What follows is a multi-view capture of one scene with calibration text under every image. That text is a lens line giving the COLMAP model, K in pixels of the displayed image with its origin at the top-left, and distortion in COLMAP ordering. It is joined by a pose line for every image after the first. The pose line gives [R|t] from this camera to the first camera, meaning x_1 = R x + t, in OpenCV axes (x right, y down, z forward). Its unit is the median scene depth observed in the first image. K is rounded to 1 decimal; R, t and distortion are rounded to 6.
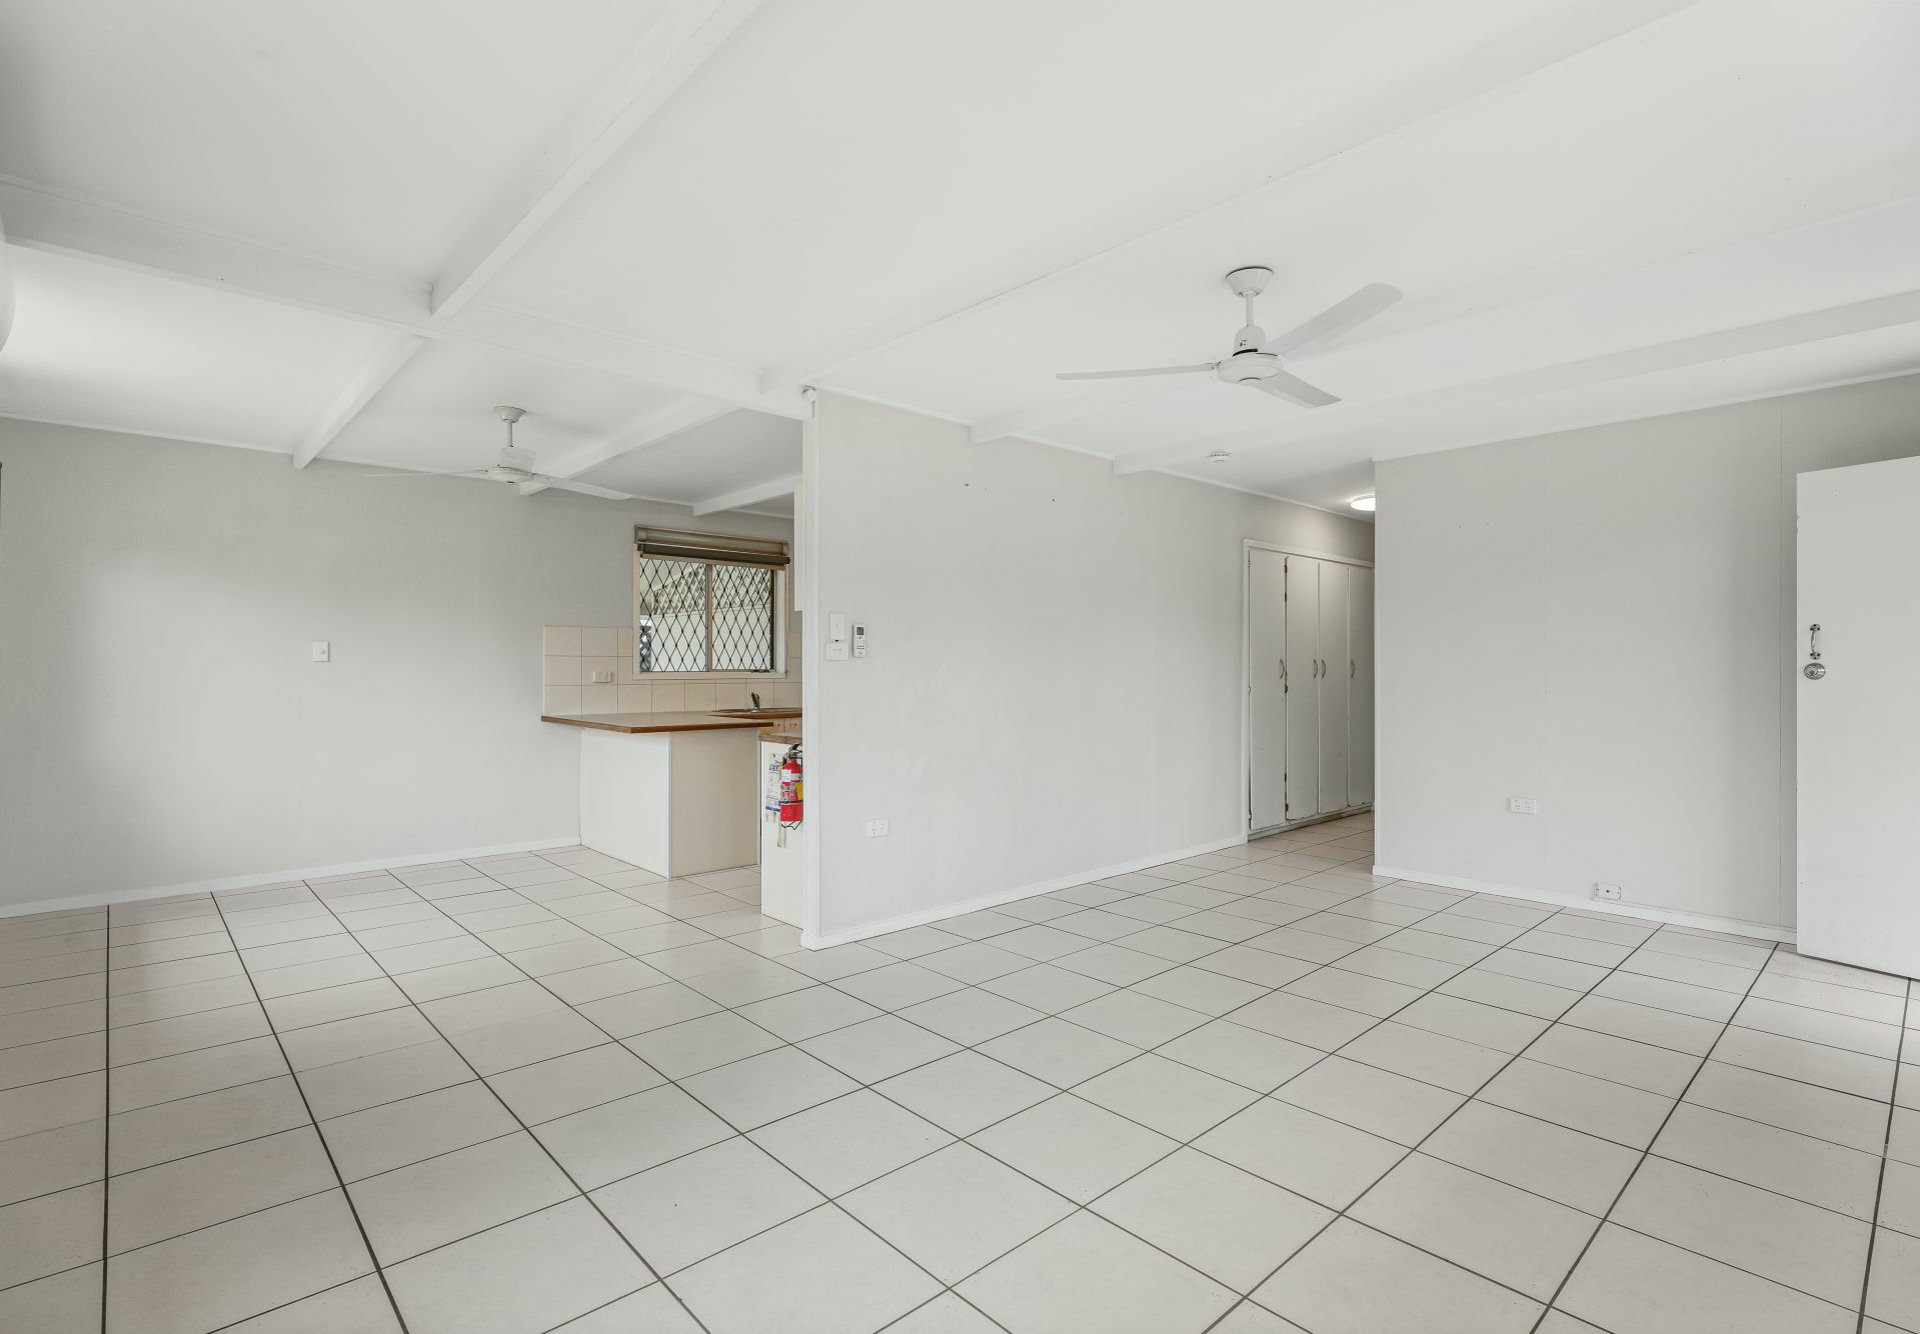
lens RADIAL K [[918.0, 0, 968.0], [0, 918.0, 664.1], [0, 0, 1]] dist [-0.002147, -0.000142]
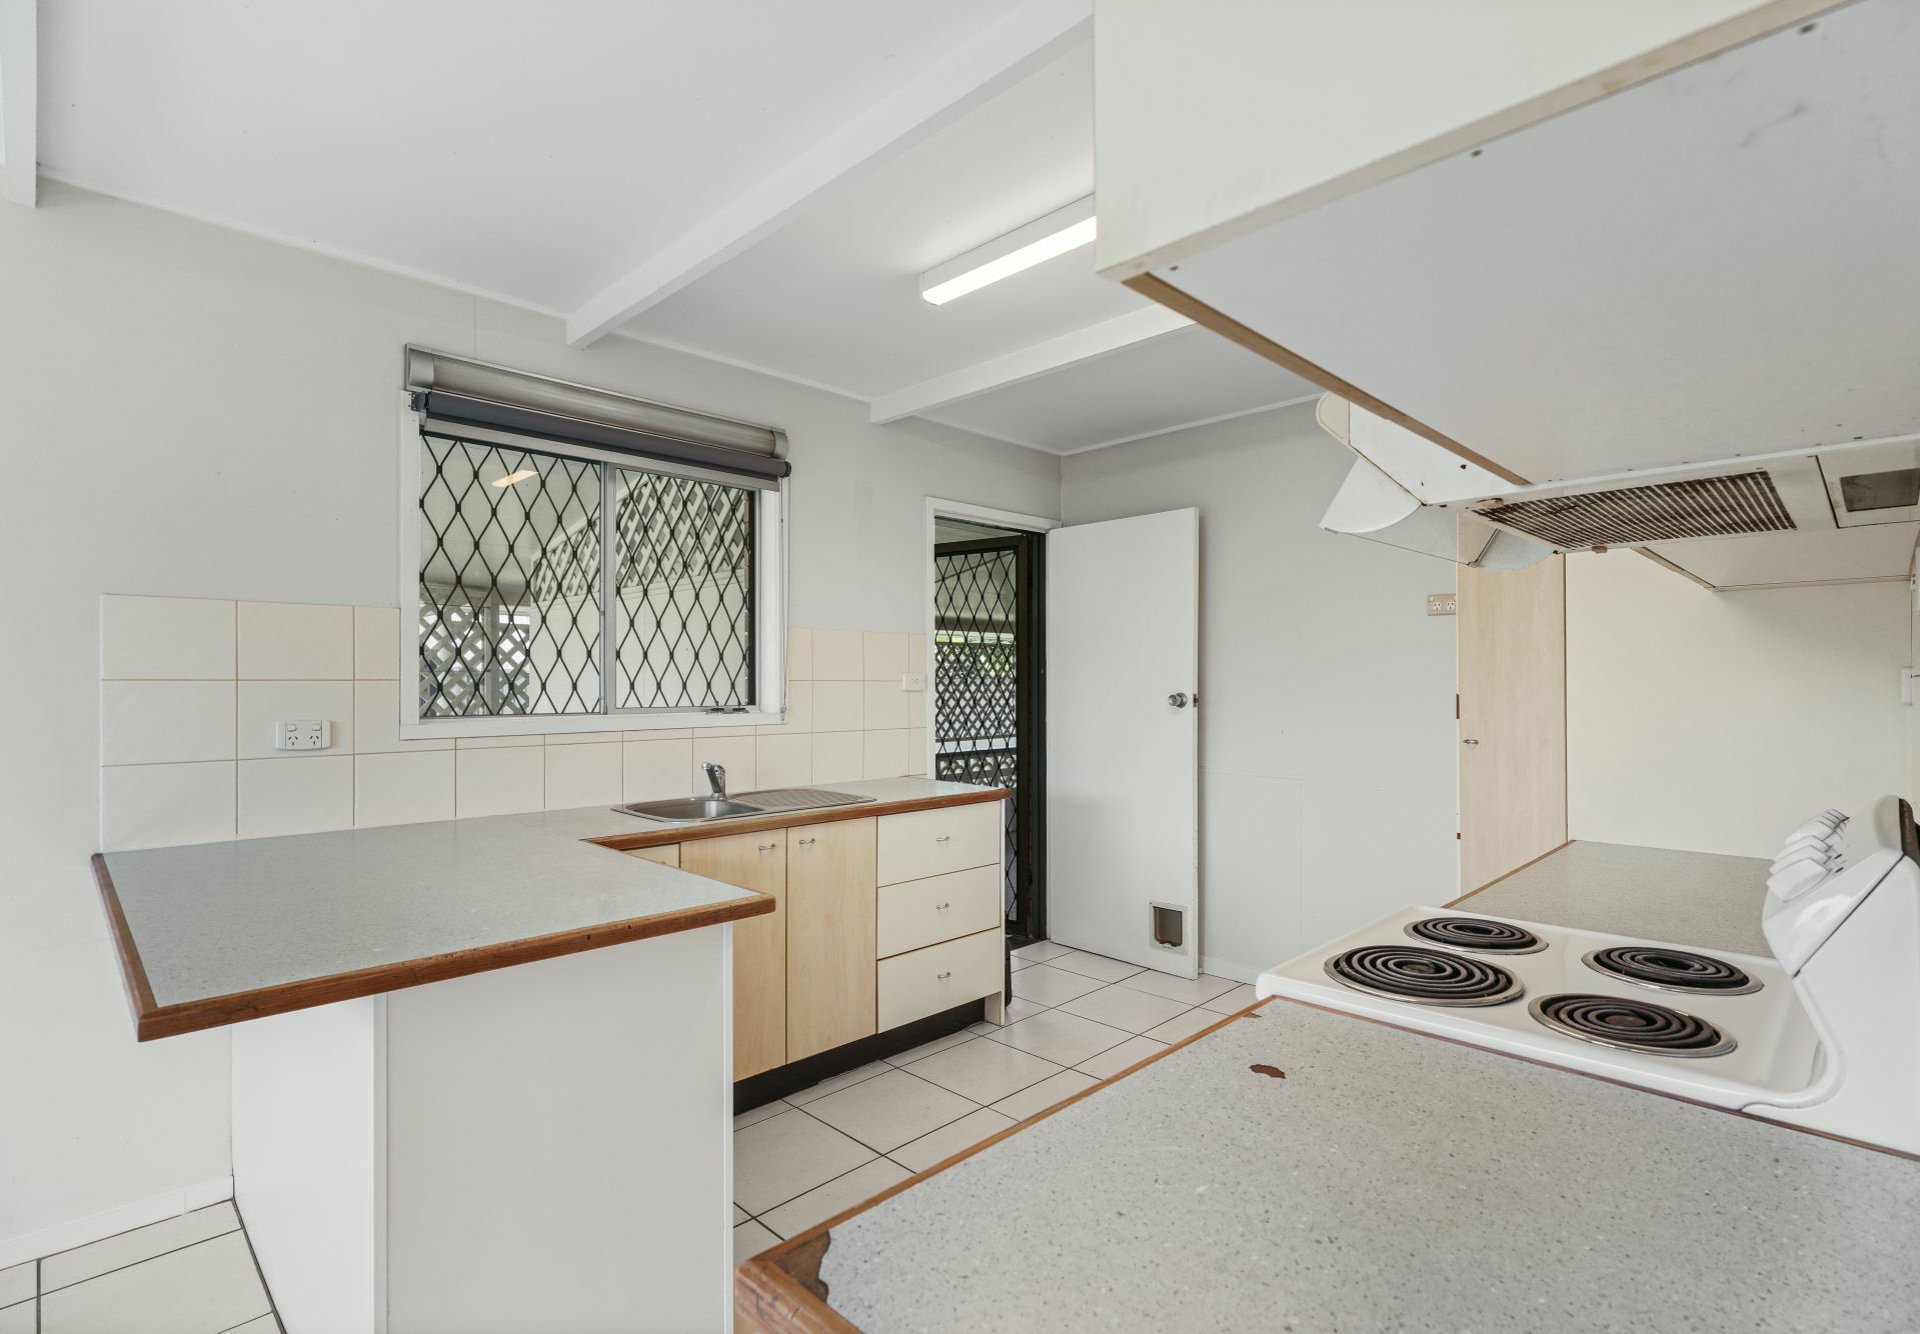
lens RADIAL K [[918.0, 0, 951.2], [0, 918.0, 677.5], [0, 0, 1]] dist [-0.002147, -0.000142]
pose [[0.999896, -0.003188, 0.014082, -0.121587], [0.003235, 0.999989, -0.003360, -0.006646], [-0.014071, 0.003405, 0.999895, 0.545215]]
